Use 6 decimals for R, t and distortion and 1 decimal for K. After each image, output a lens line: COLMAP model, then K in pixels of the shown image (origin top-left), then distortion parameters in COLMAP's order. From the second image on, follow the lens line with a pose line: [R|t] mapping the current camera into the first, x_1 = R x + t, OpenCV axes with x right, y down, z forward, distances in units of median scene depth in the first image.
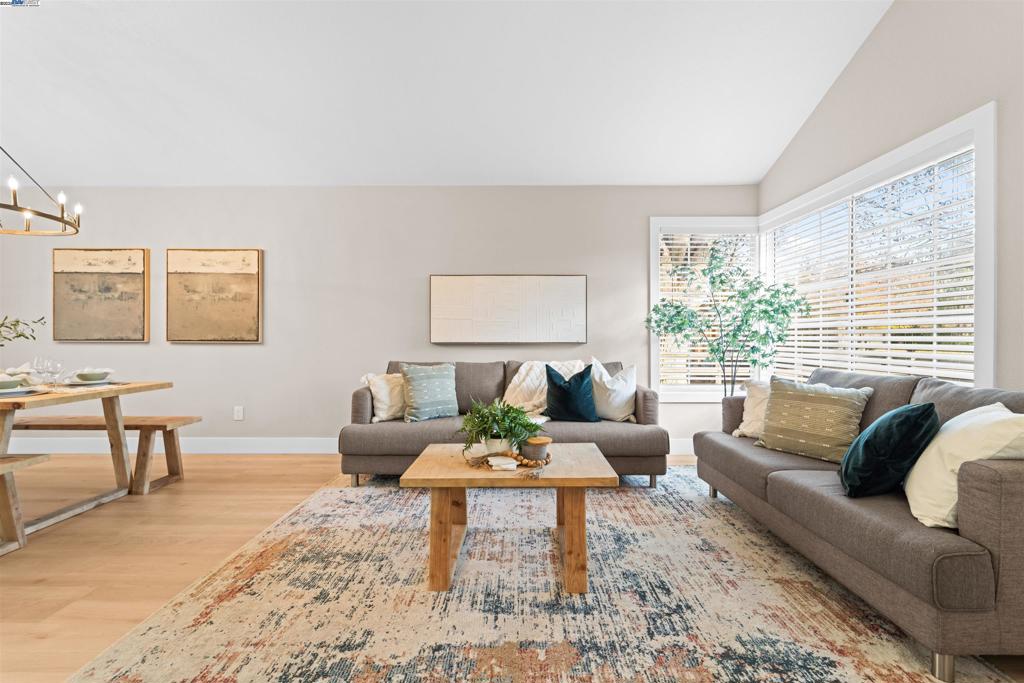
lens RADIAL K [[415.9, 0, 512.4], [0, 415.9, 351.8], [0, 0, 1]] dist [0.002663, -0.002380]
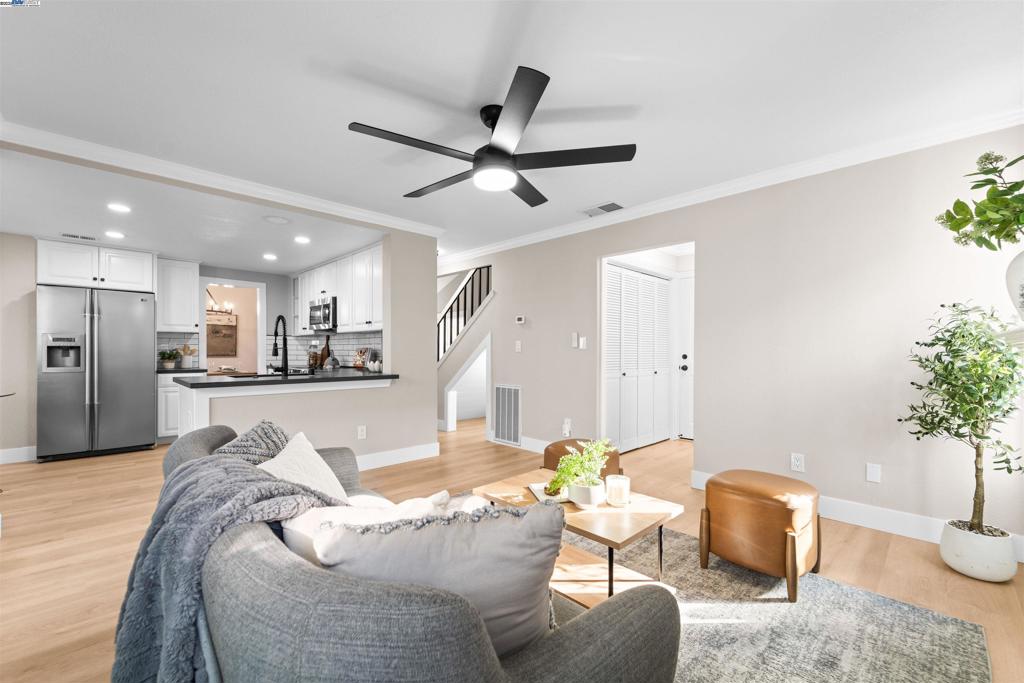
lens RADIAL K [[415.9, 0, 506.9], [0, 415.9, 346.5], [0, 0, 1]] dist [0.002663, -0.002380]
pose [[0.701626, 0.012985, 0.712427, -1.875854], [0.020639, 0.999044, -0.038535, 0.068066], [-0.712247, 0.041741, 0.700687, -2.543178]]
